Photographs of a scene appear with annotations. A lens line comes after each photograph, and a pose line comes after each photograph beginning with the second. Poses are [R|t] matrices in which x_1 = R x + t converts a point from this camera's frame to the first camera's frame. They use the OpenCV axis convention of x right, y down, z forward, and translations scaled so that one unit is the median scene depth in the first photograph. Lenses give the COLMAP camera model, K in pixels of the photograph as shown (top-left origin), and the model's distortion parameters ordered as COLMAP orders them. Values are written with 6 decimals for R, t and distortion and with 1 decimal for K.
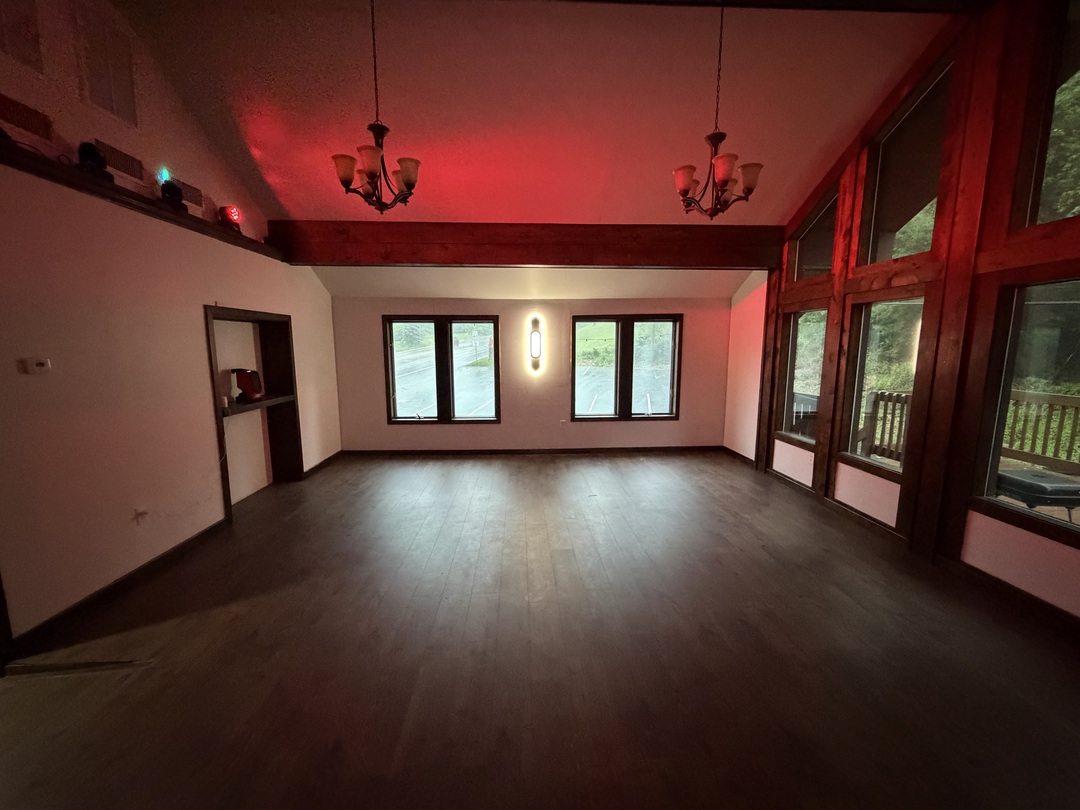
lens RADIAL K [[431.1, 0, 537.4], [0, 431.1, 404.1], [0, 0, 1]] dist [0.000951, 0.000247]
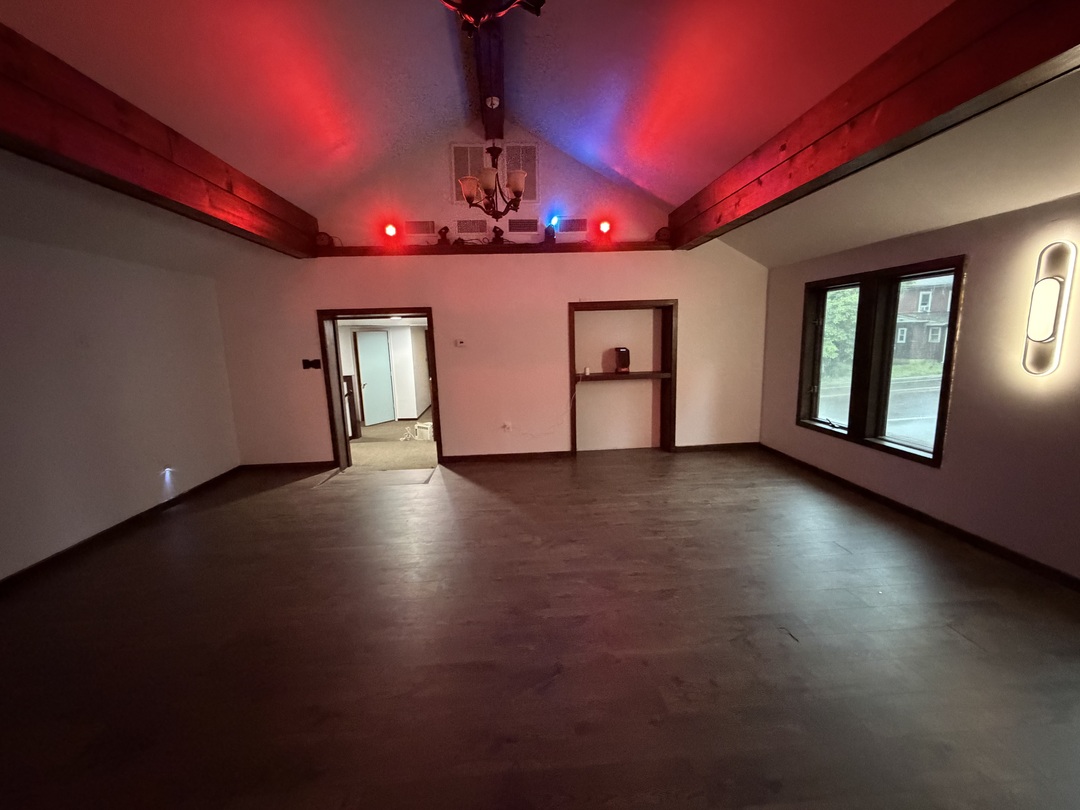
lens RADIAL K [[431.1, 0, 537.1], [0, 431.1, 407.1], [0, 0, 1]] dist [0.000951, 0.000247]
pose [[0.024032, 0.164126, -0.986147, 0.463469], [-0.105066, 0.981383, 0.160773, -0.069702], [0.994175, 0.099746, 0.040829, 0.565680]]
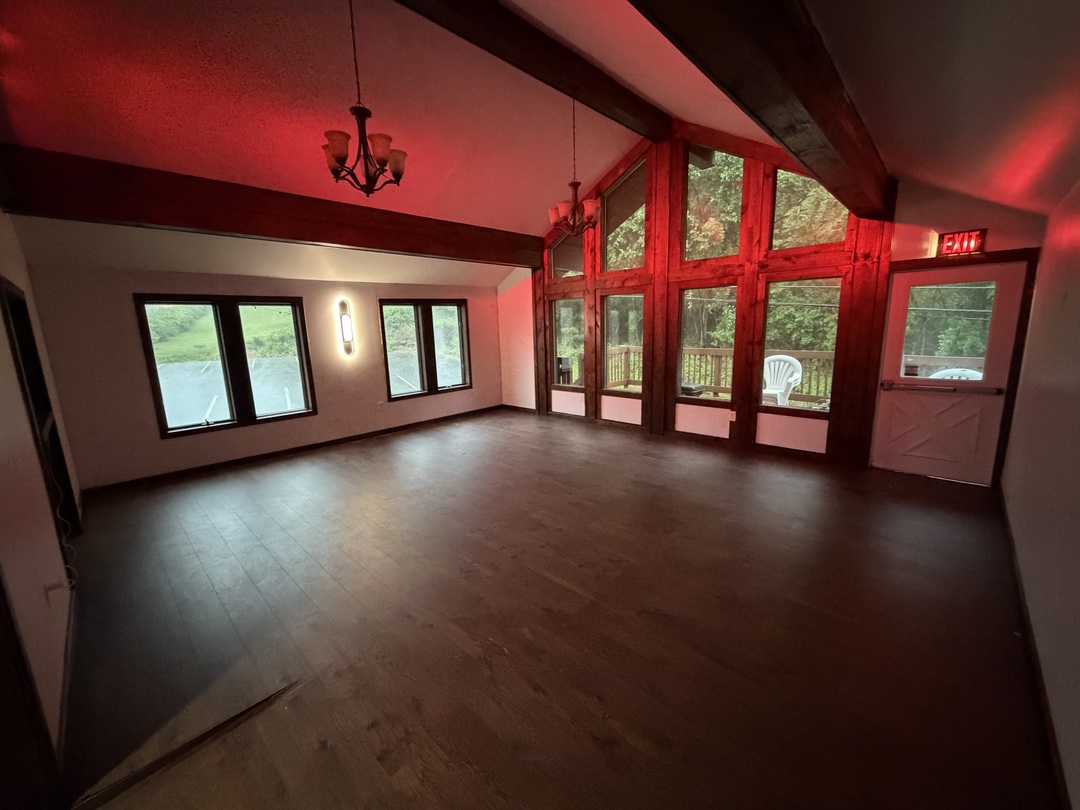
lens RADIAL K [[431.1, 0, 536.7], [0, 431.1, 405.7], [0, 0, 1]] dist [0.000951, 0.000247]
pose [[0.724390, -0.147723, 0.673377, -0.423199], [0.122281, 0.988816, 0.085378, 0.004988], [-0.678459, 0.020494, 0.734352, -0.004787]]
